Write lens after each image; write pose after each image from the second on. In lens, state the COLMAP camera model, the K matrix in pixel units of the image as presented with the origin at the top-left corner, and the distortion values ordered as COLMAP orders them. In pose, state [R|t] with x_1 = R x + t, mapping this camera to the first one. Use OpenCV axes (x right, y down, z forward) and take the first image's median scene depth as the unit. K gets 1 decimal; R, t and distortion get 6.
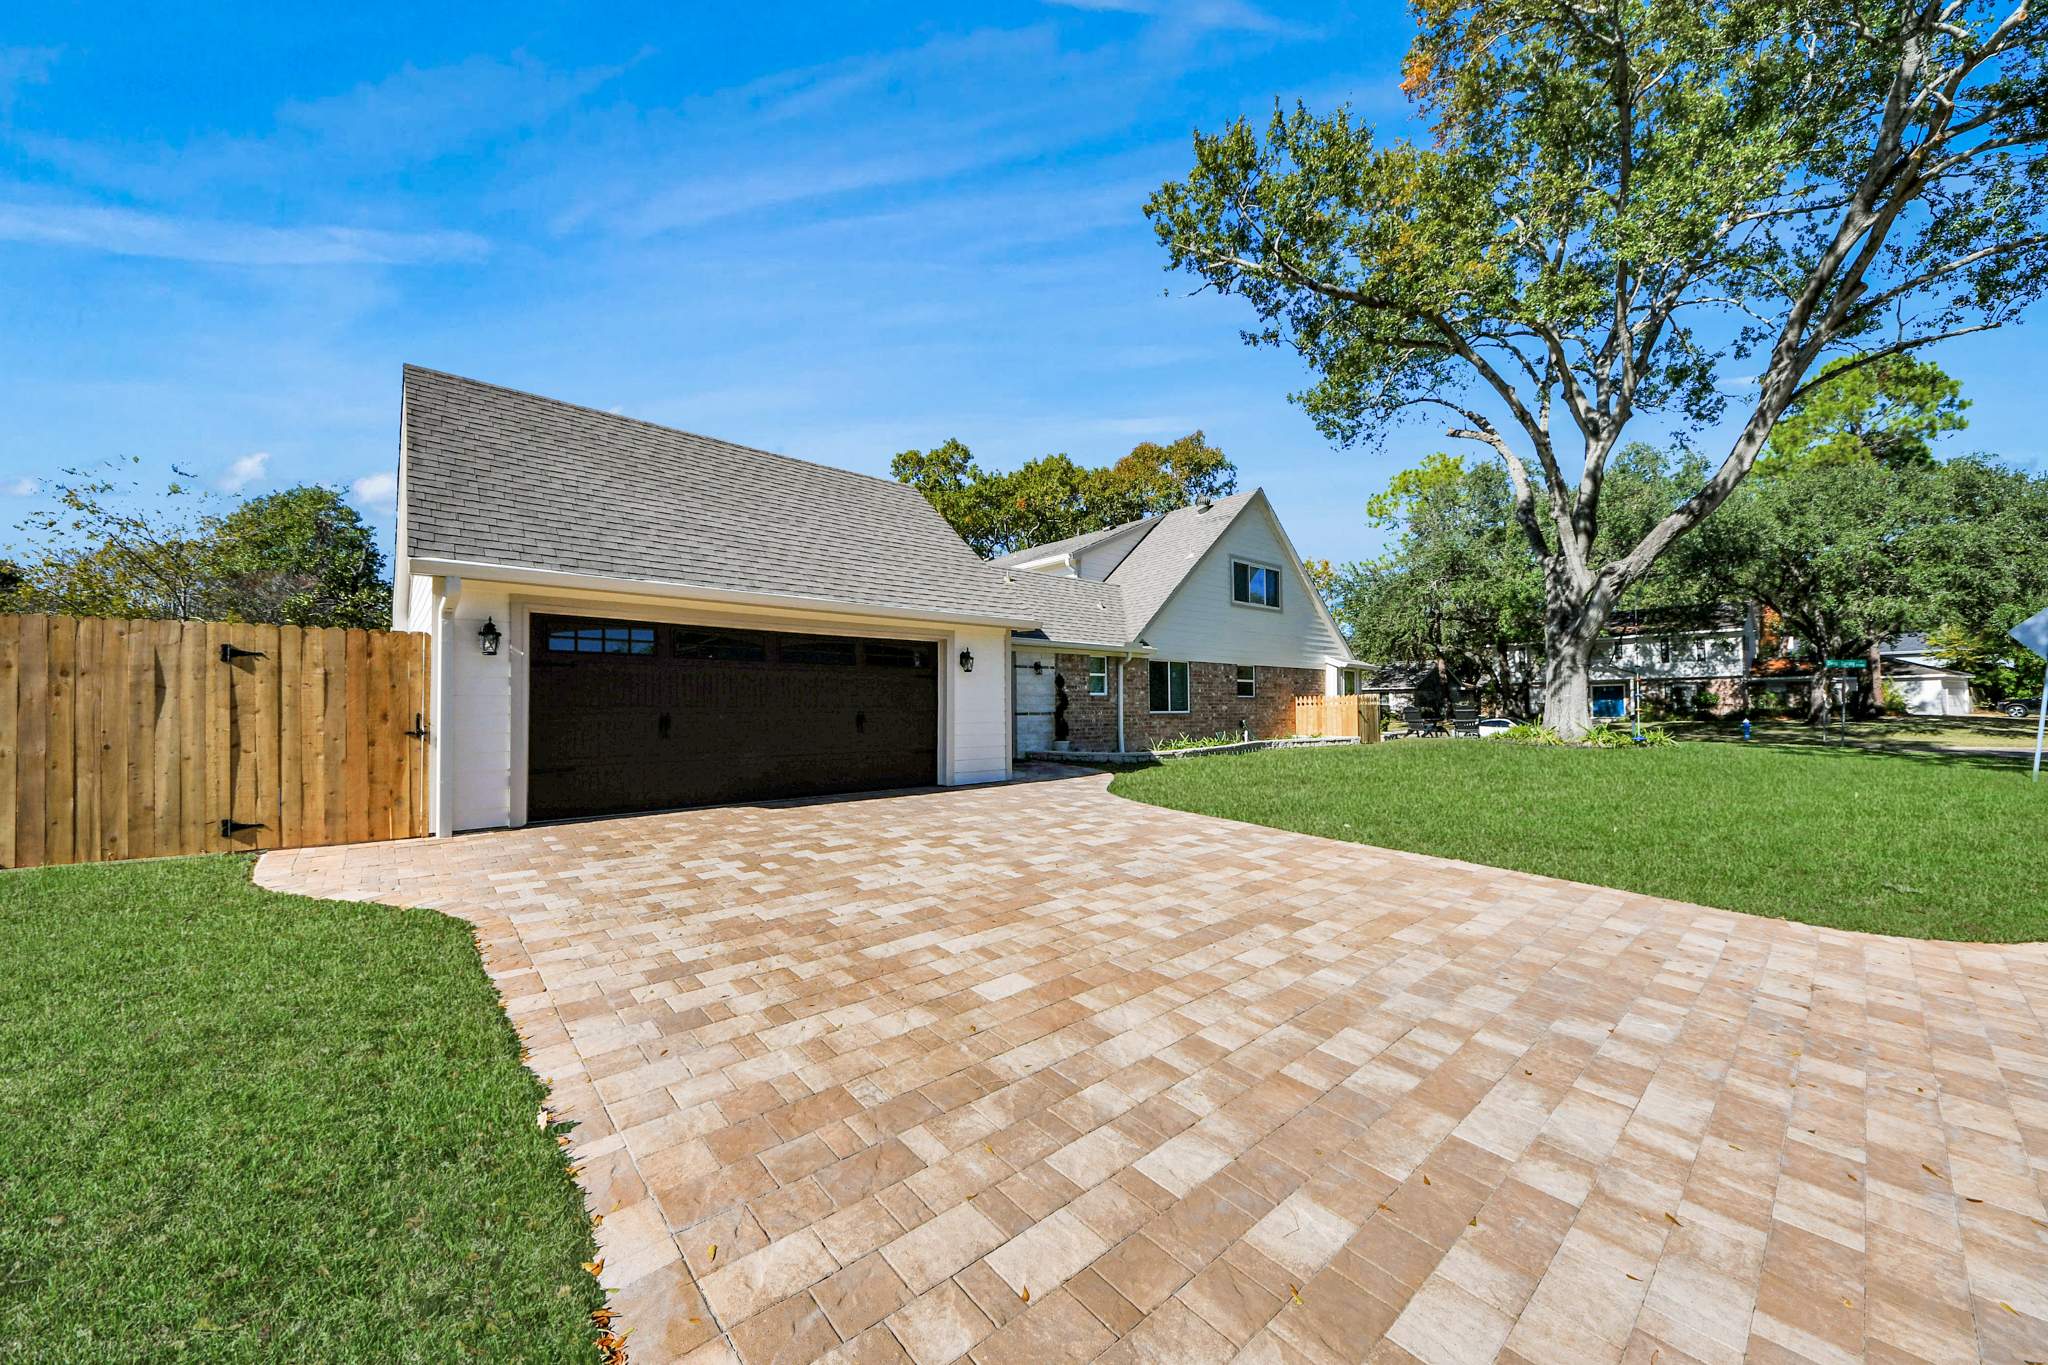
lens RADIAL K [[723.3, 0, 1036.2], [0, 723.3, 693.5], [0, 0, 1]] dist [0.020872, -0.016809]
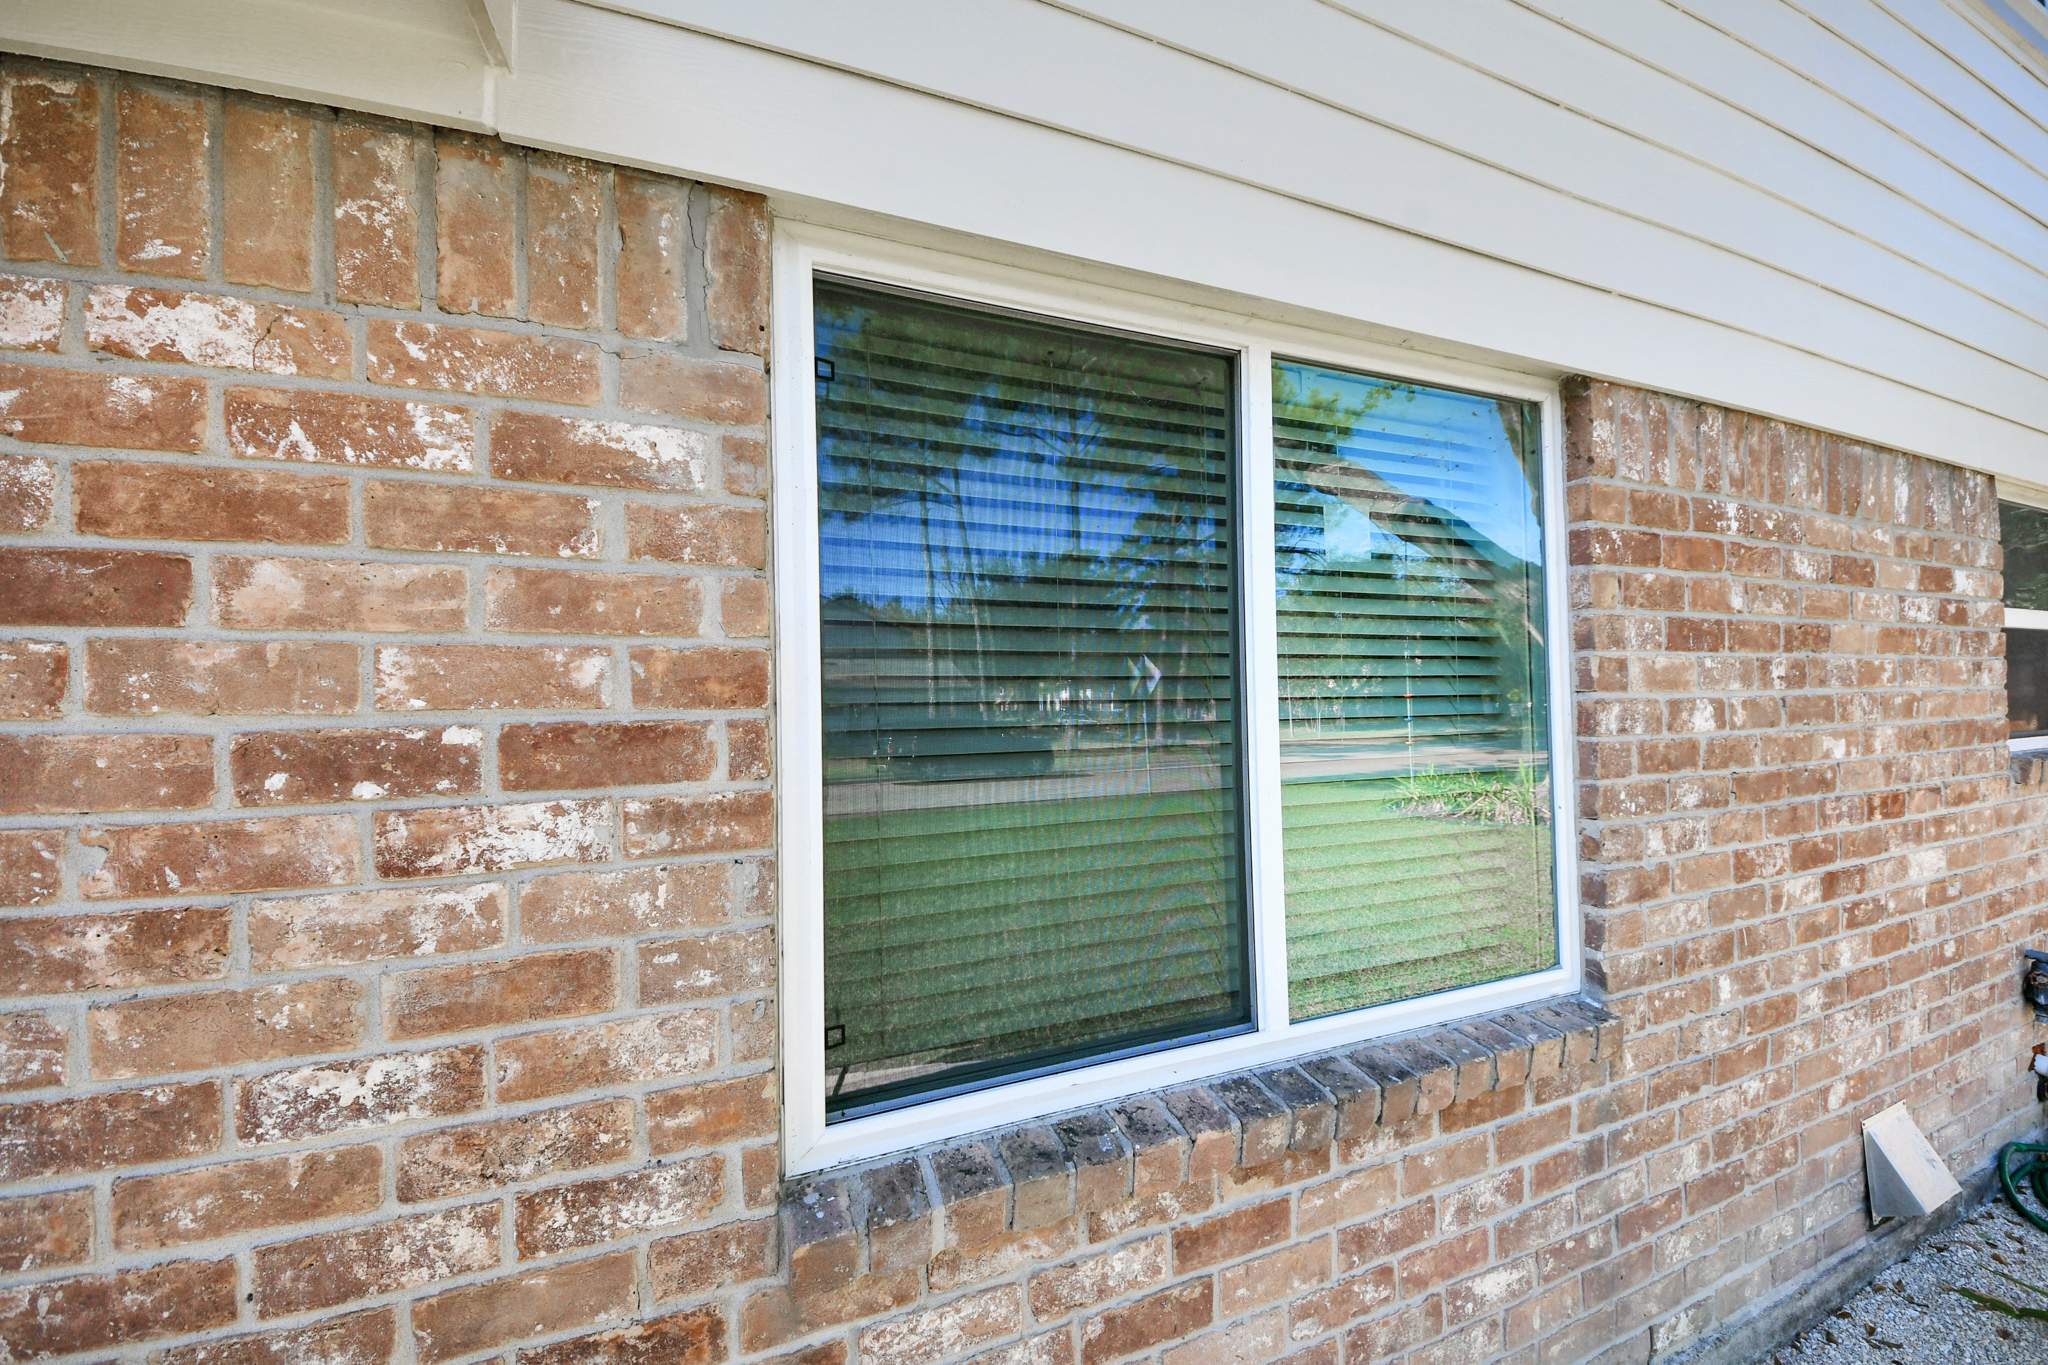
lens RADIAL K [[723.3, 0, 1036.2], [0, 723.3, 693.5], [0, 0, 1]] dist [0.020872, -0.016809]
pose [[0.934027, -0.017579, -0.356770, 0.454202], [0.021227, 0.999755, 0.006310, -0.024946], [0.356572, -0.013467, 0.934171, 2.233158]]
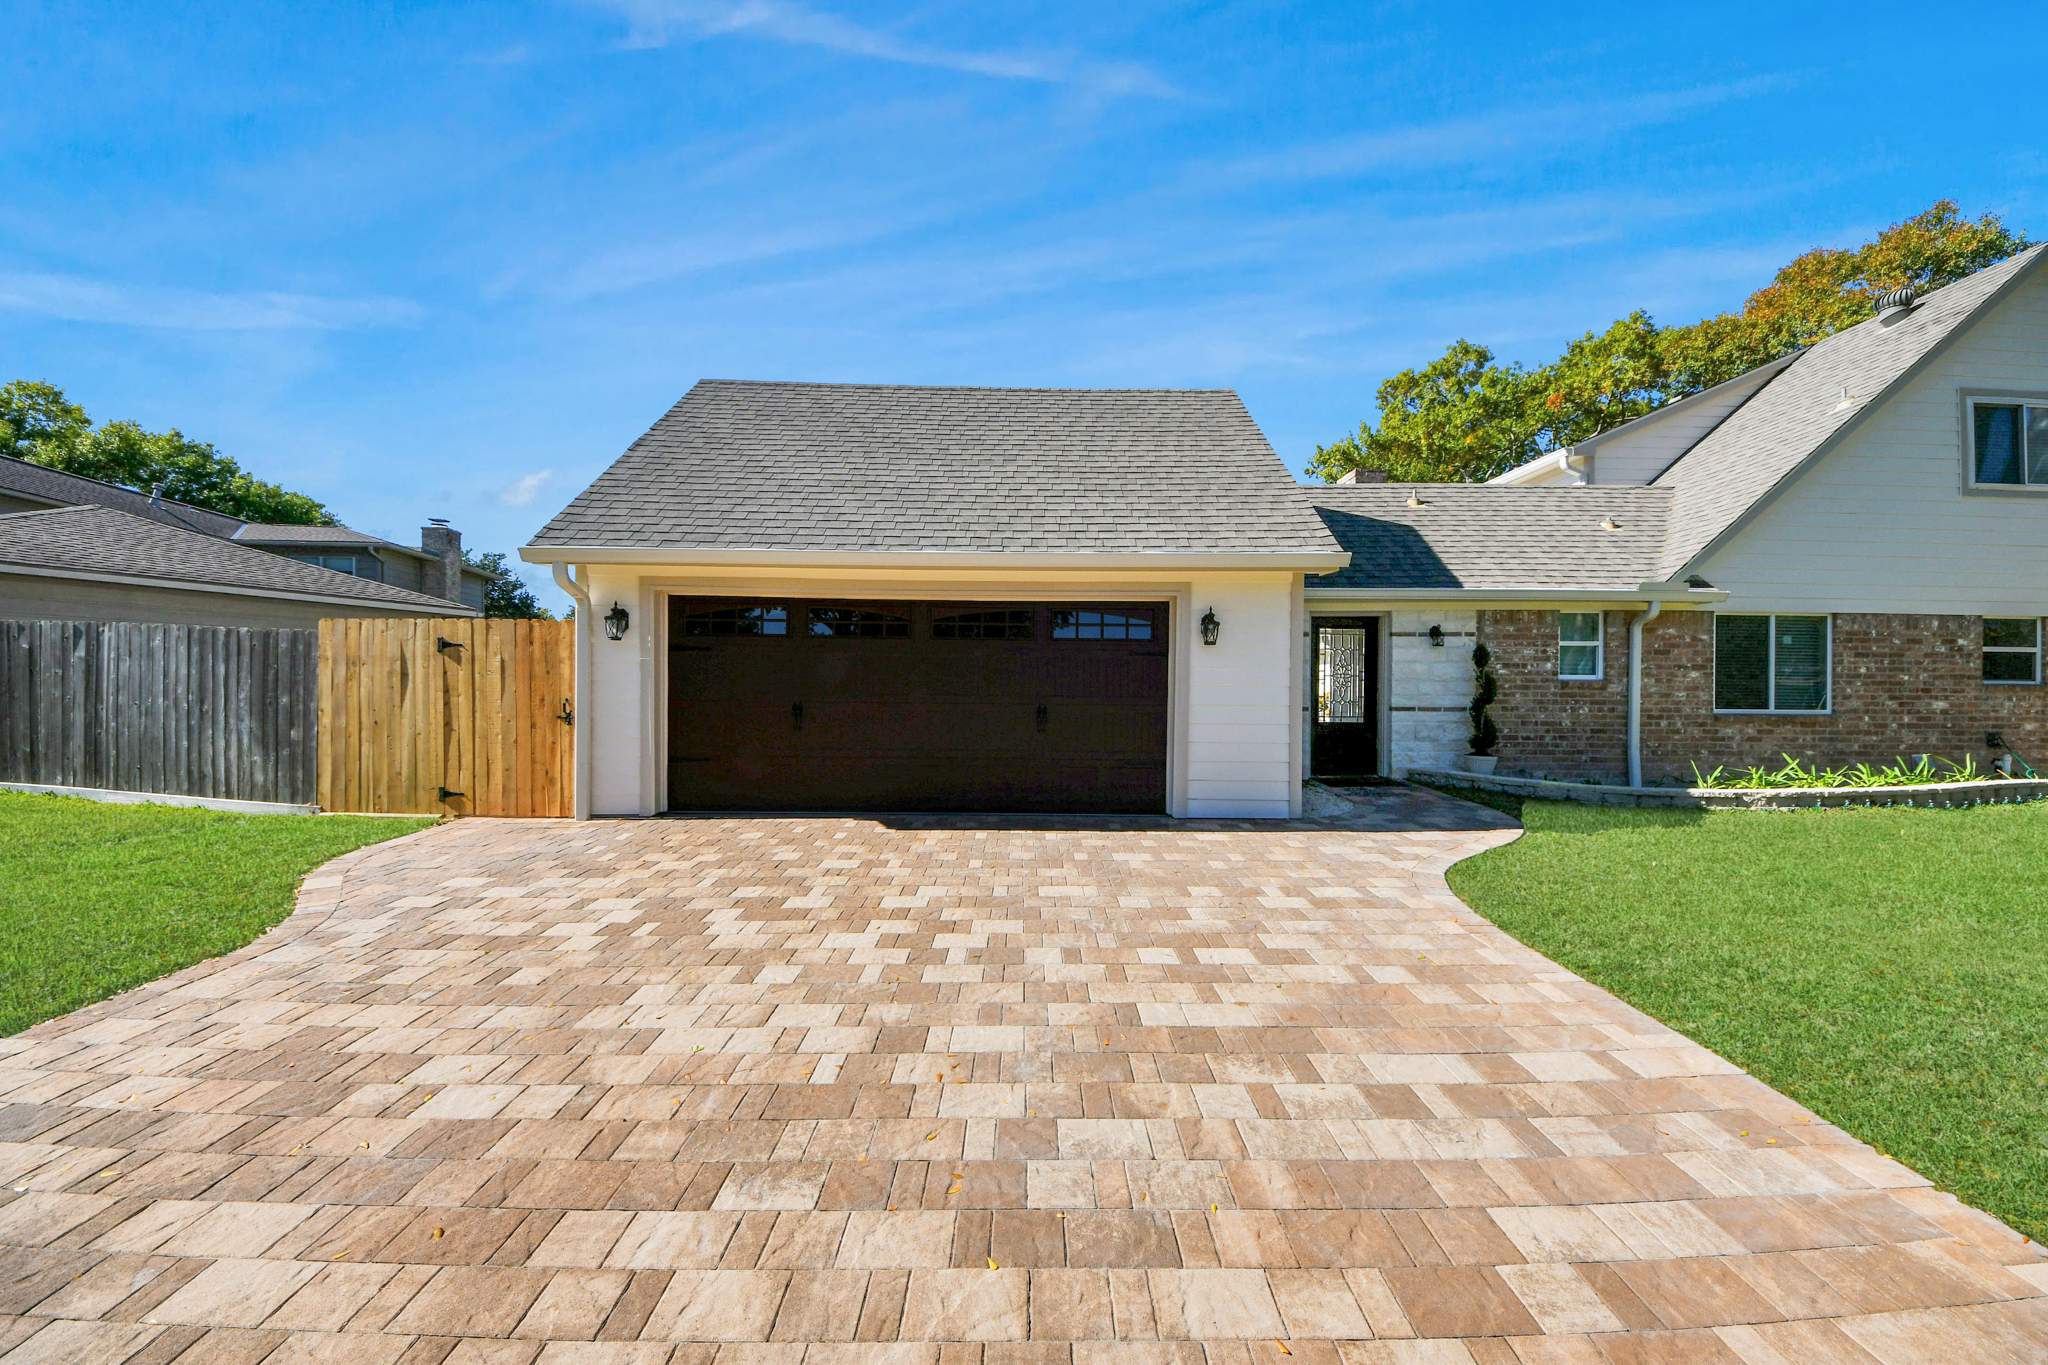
lens RADIAL K [[725.6, 0, 1029.3], [0, 725.6, 691.4], [0, 0, 1]] dist [0.022171, -0.017065]
pose [[0.752016, 0.016561, -0.658937, 0.305836], [0.001249, 0.999647, 0.026549, -0.008750], [0.659144, -0.020788, 0.751729, 0.590697]]
